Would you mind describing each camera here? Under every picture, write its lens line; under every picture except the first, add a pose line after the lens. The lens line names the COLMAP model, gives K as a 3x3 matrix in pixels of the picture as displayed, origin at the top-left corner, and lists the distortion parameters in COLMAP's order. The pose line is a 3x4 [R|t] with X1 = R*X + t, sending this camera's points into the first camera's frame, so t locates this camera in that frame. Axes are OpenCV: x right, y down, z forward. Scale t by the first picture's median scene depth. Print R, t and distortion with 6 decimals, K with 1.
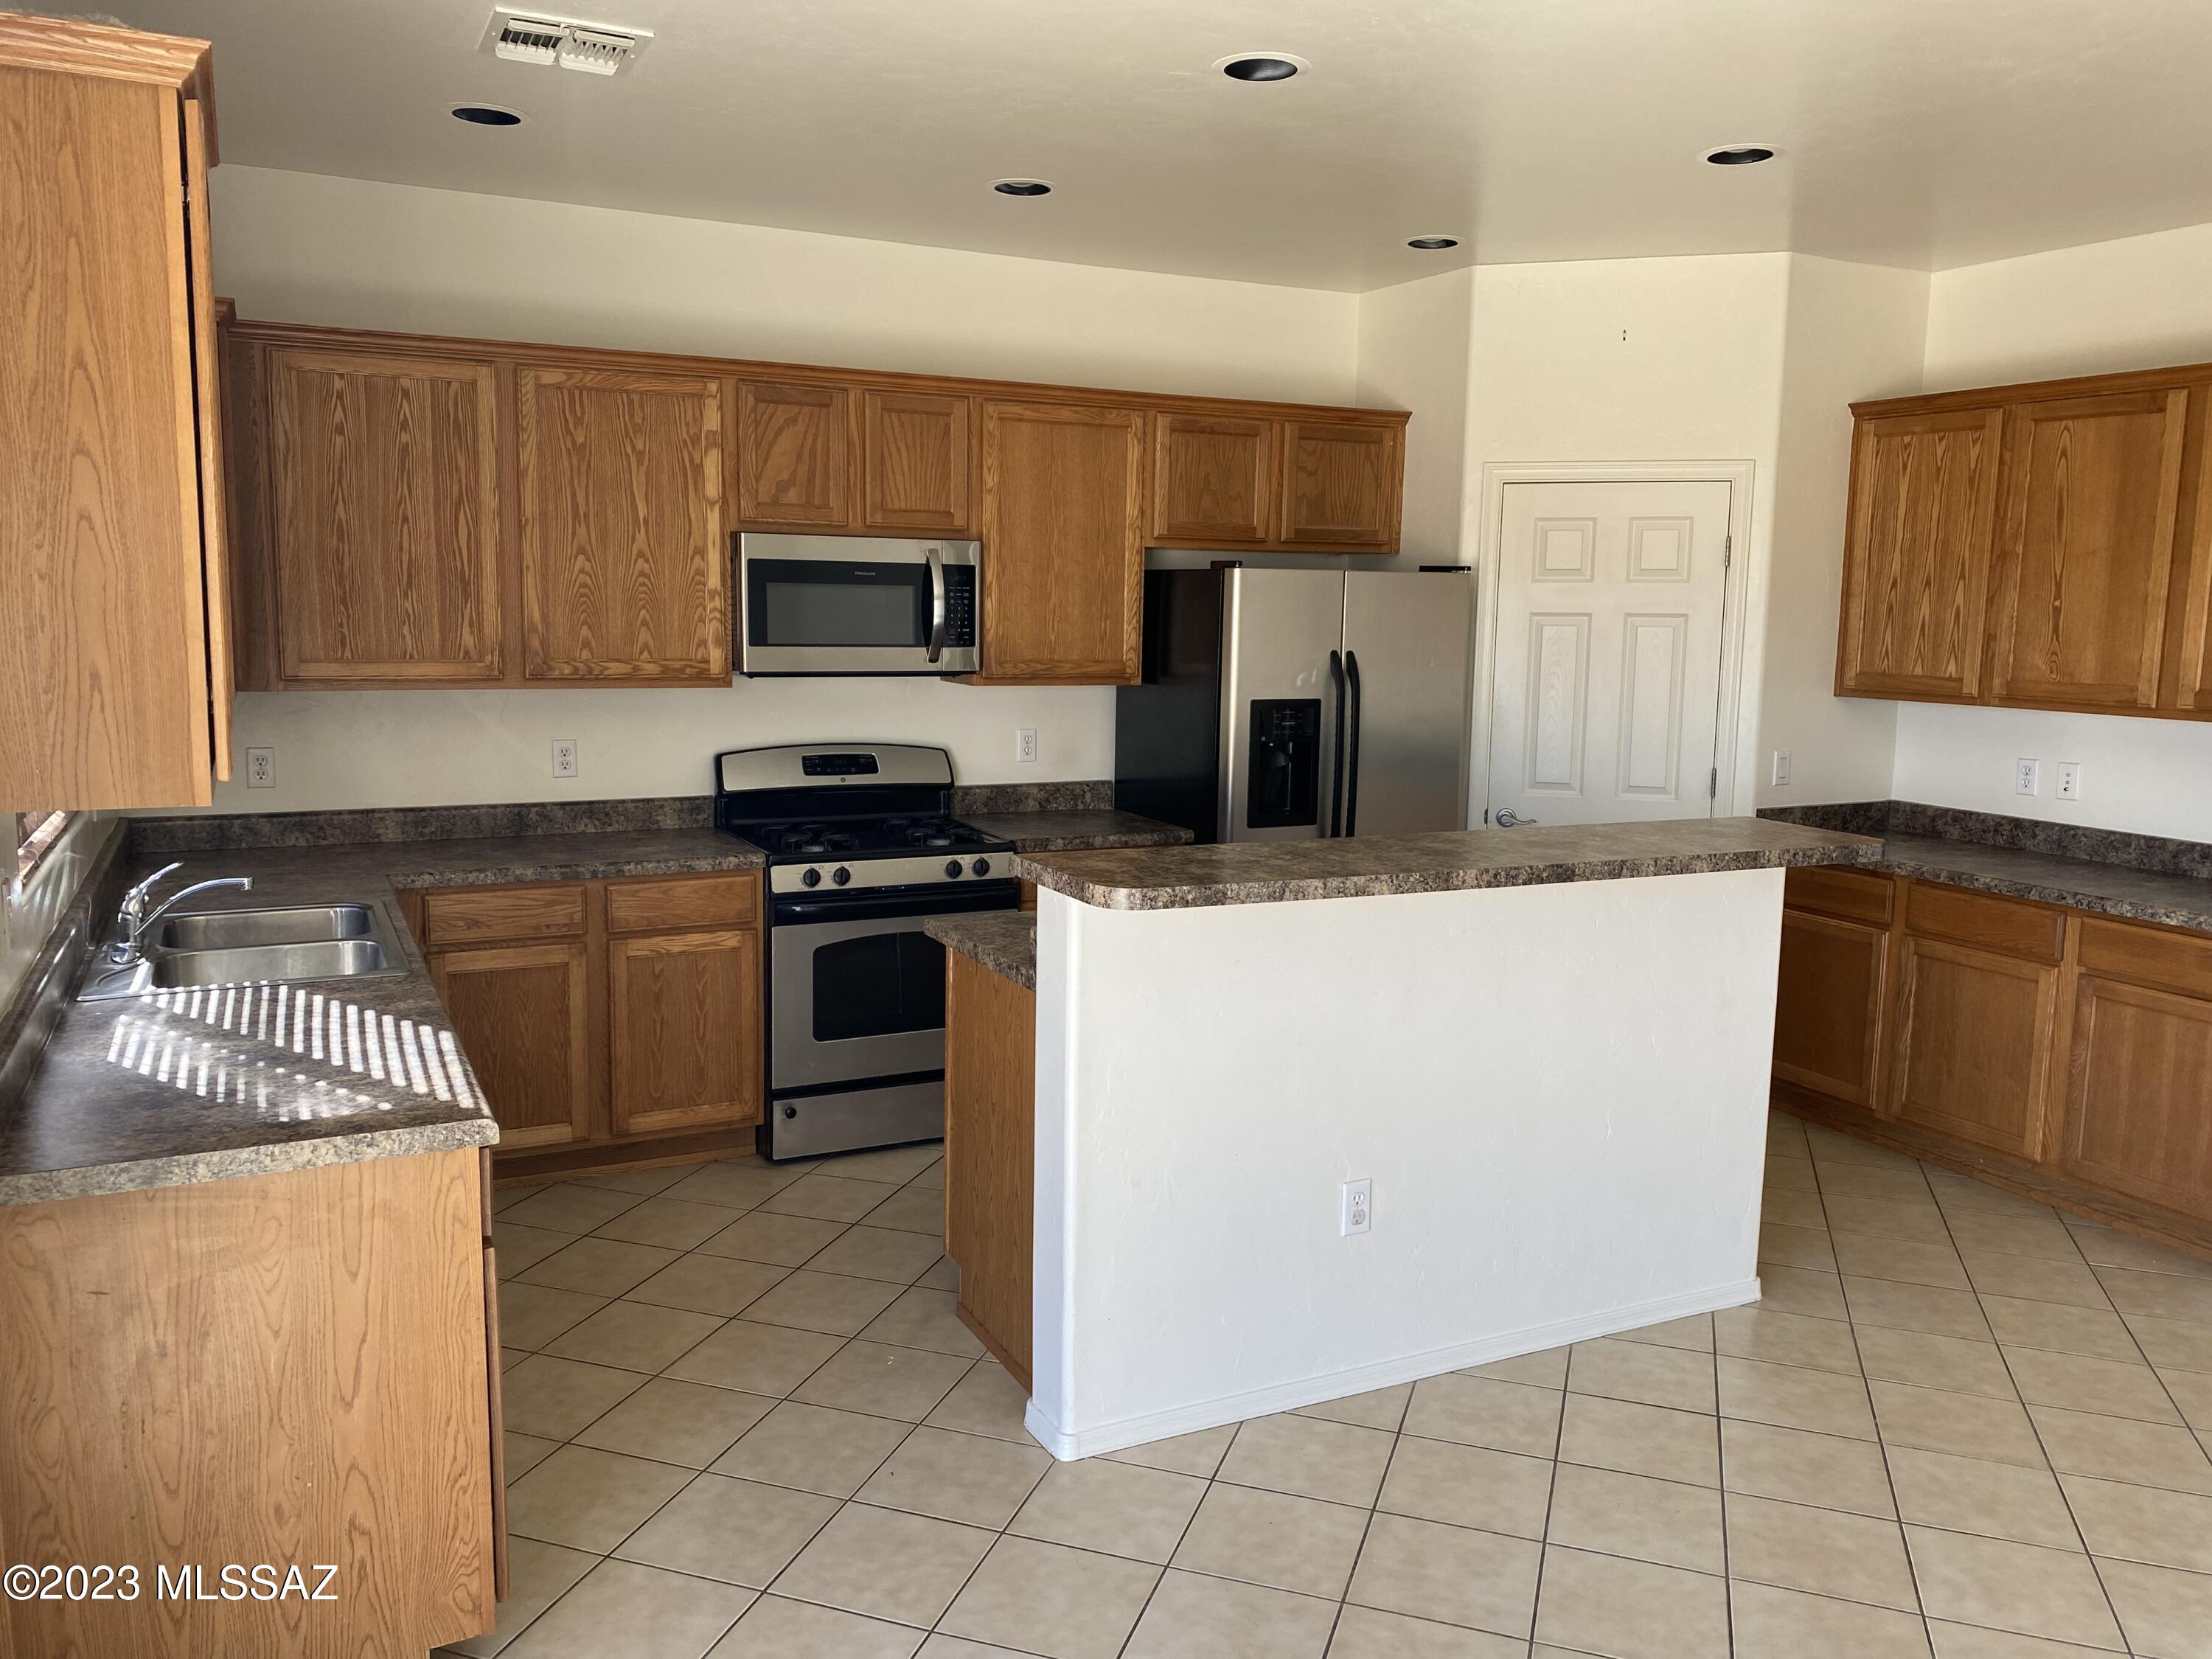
lens RADIAL K [[1658.1, 0, 1126.6], [0, 1658.1, 815.5], [0, 0, 1]] dist [0.020886, -0.017728]
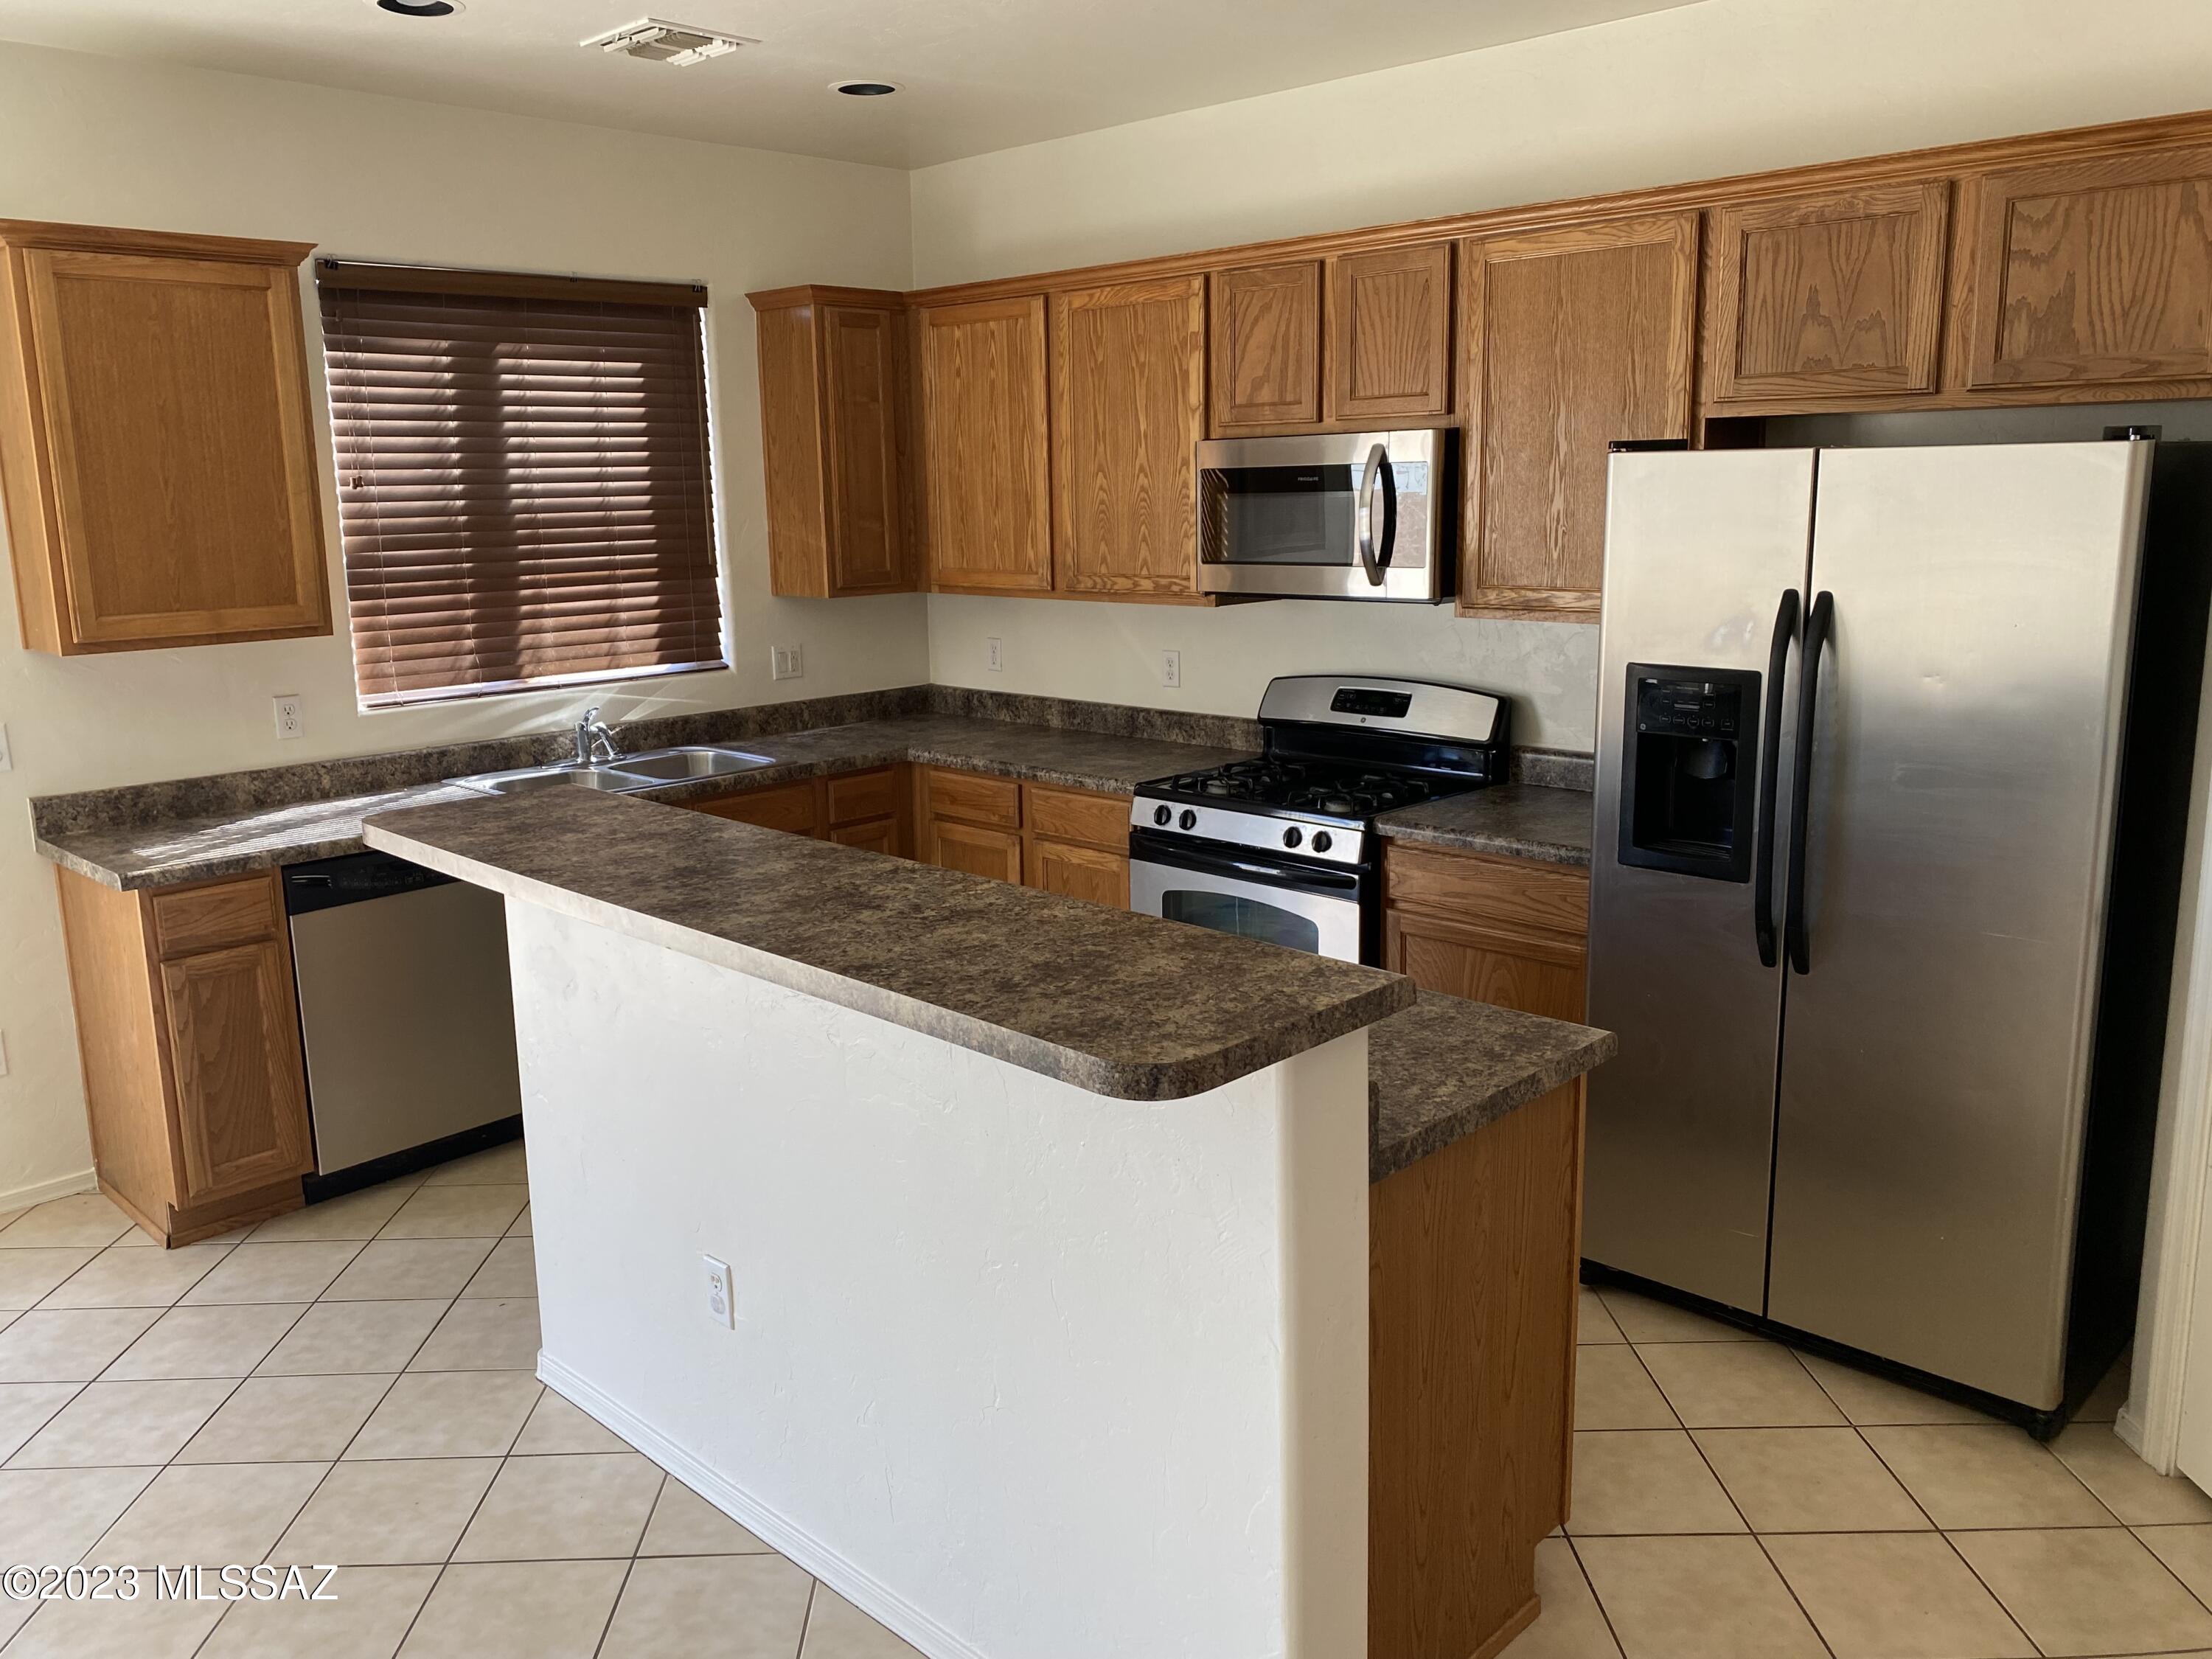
lens RADIAL K [[1658.1, 0, 1119.5], [0, 1658.1, 834.5], [0, 0, 1]] dist [0.020886, -0.017728]
pose [[0.337385, 0.172832, -0.925365, 0.655496], [-0.097186, 0.984144, 0.148377, -0.086754], [0.936337, 0.039872, 0.348832, 0.642439]]
